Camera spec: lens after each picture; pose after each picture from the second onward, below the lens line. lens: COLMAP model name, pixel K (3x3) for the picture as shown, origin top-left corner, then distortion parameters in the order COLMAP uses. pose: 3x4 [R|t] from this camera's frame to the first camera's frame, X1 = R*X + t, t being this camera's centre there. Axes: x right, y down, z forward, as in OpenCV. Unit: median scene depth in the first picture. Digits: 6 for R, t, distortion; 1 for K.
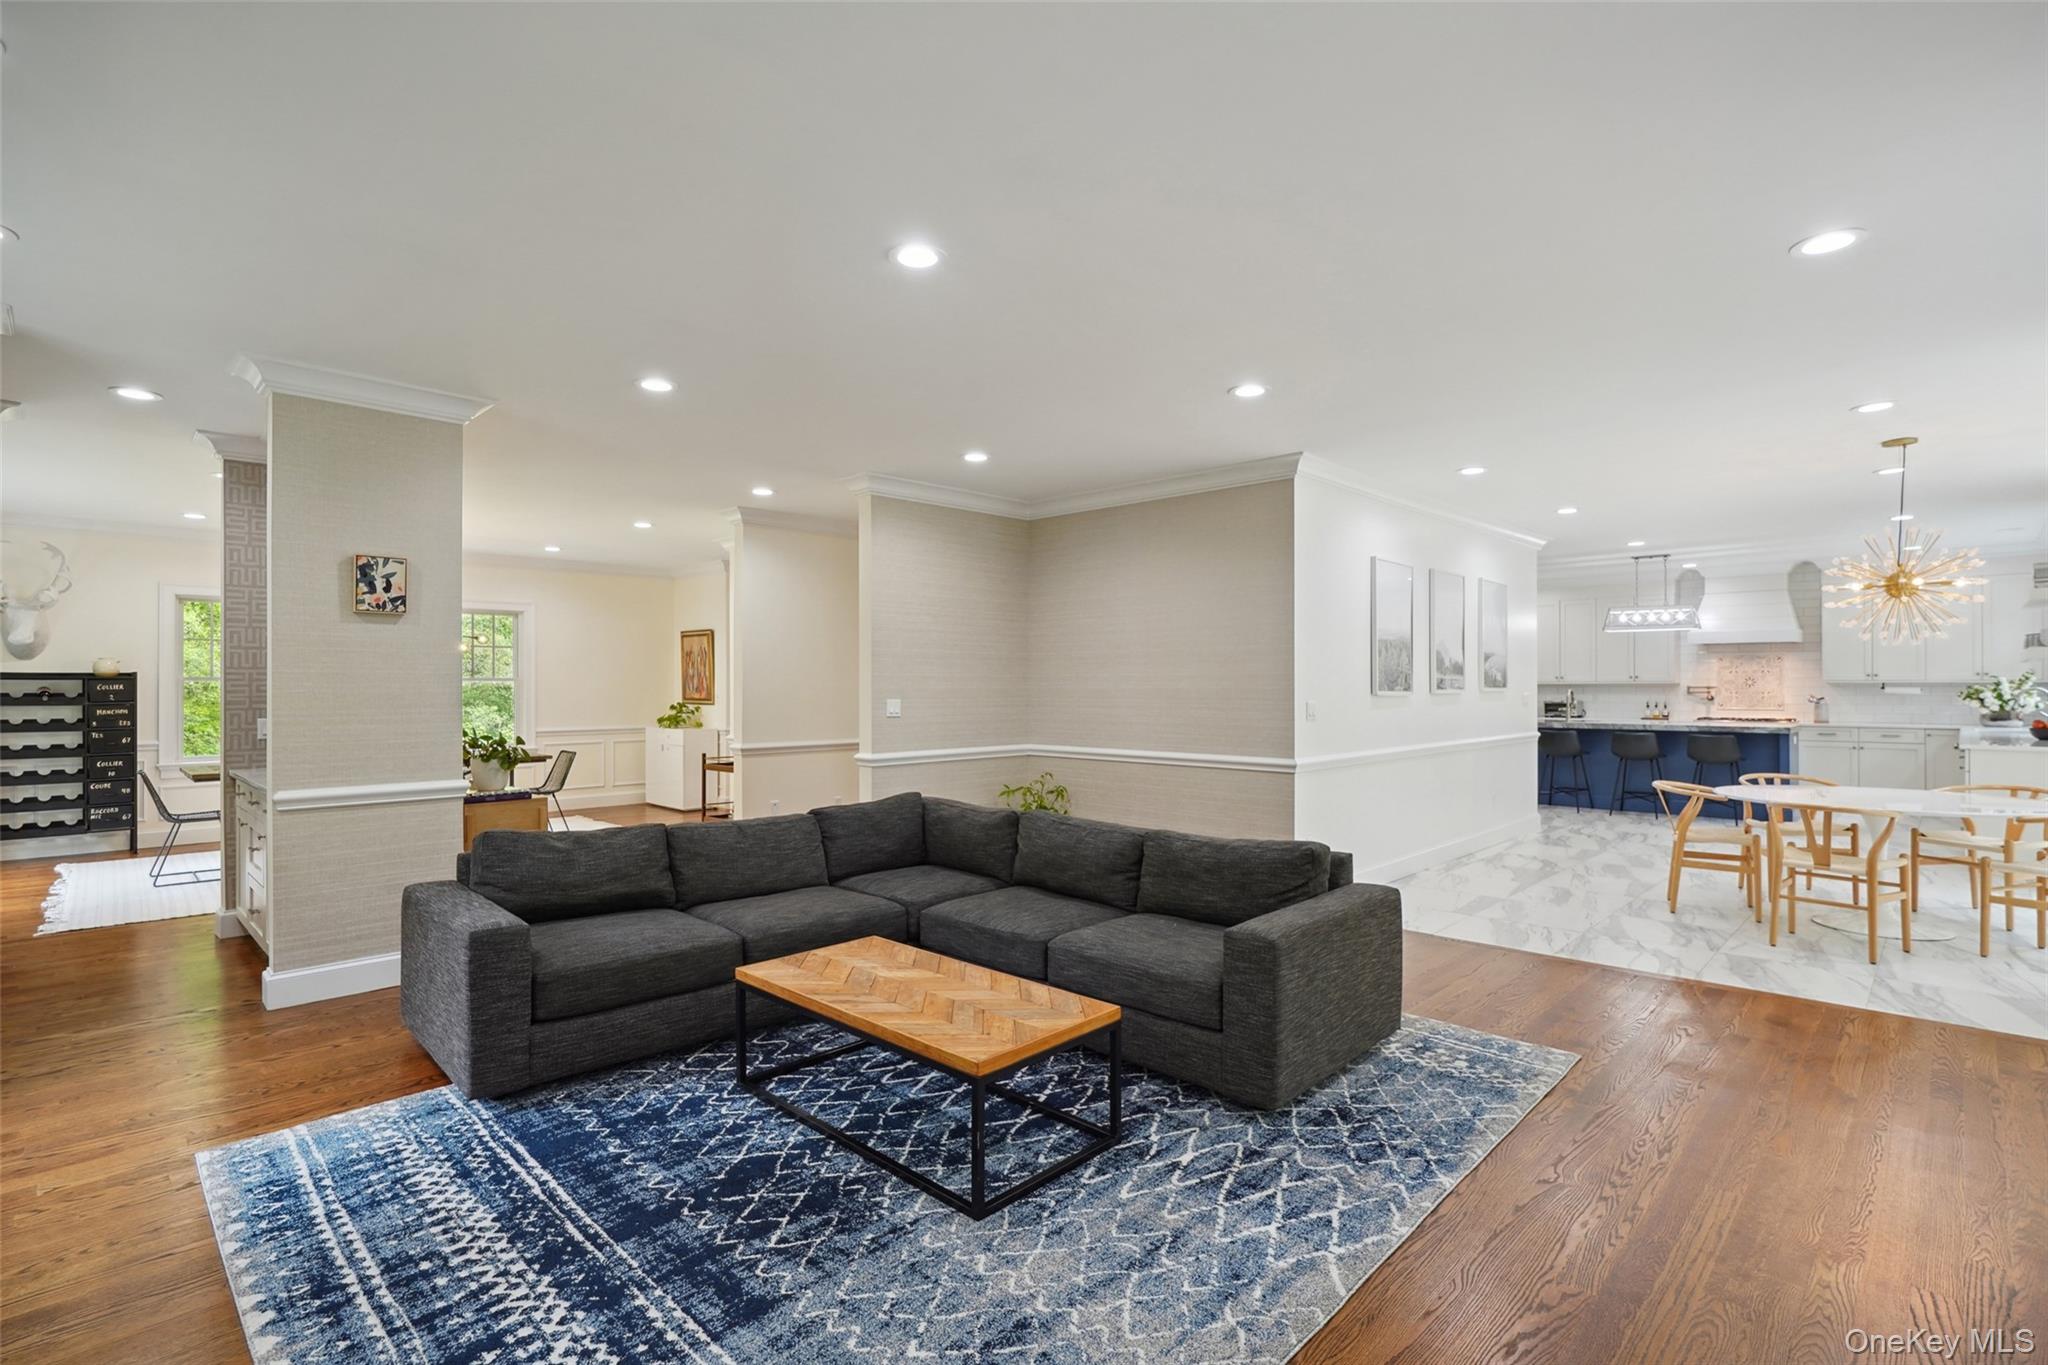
lens RADIAL K [[956.1, 0, 1024.0], [0, 956.1, 682.5], [0, 0, 1]] dist [0.030380, -0.000005]
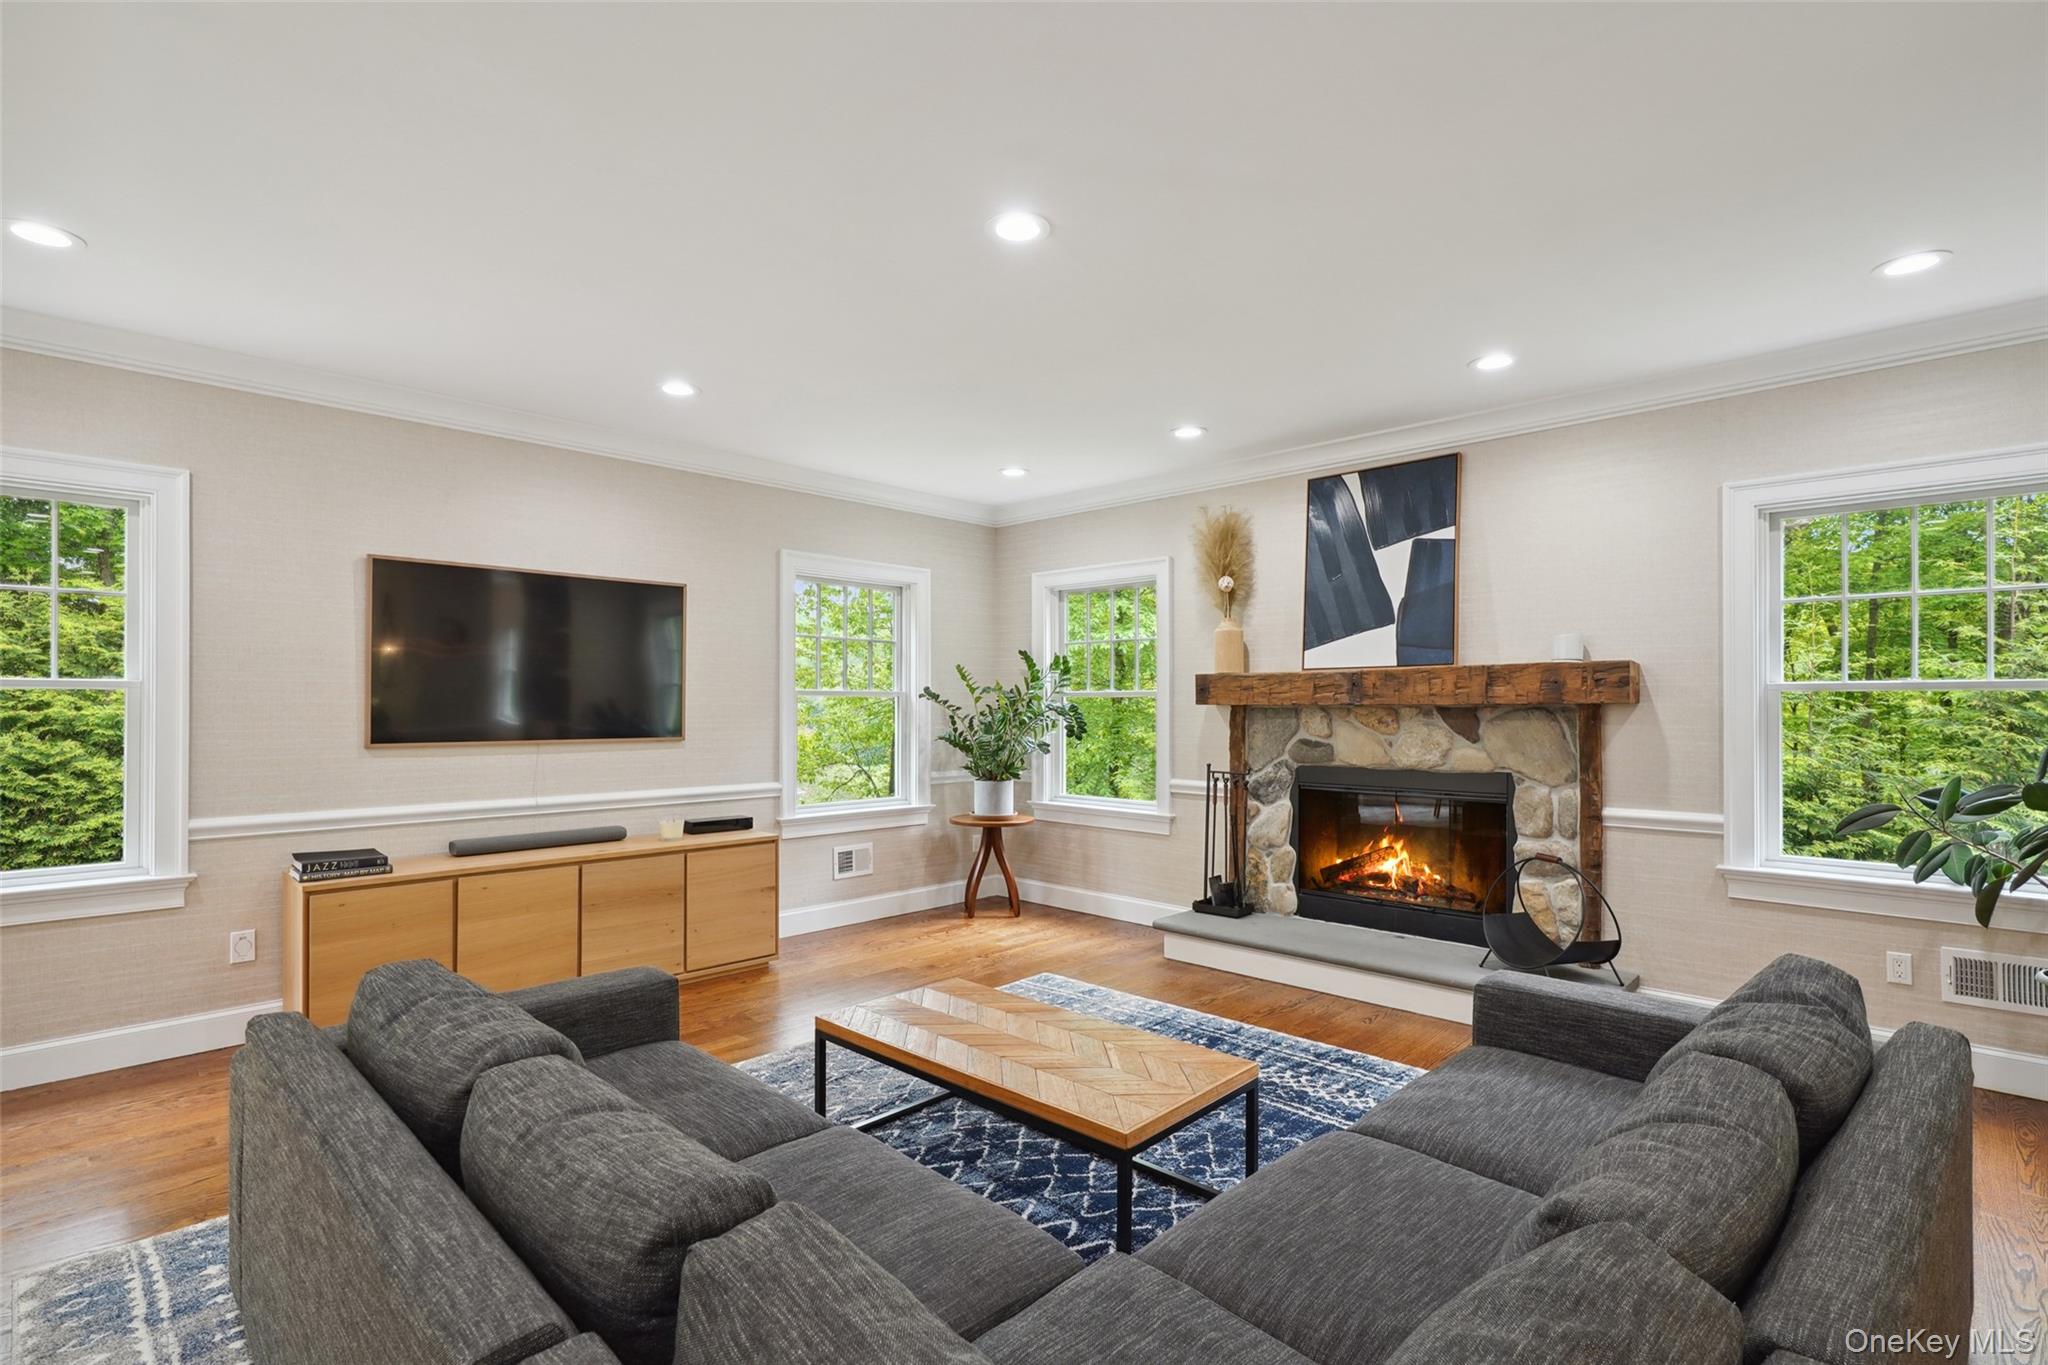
lens RADIAL K [[956.1, 0, 1024.0], [0, 956.1, 682.5], [0, 0, 1]] dist [0.030380, -0.000005]
pose [[-0.999946, 0.000700, -0.010399, -0.134302], [0.000969, 0.999662, -0.025970, 0.007574], [0.010377, -0.025979, -0.999609, 2.430879]]
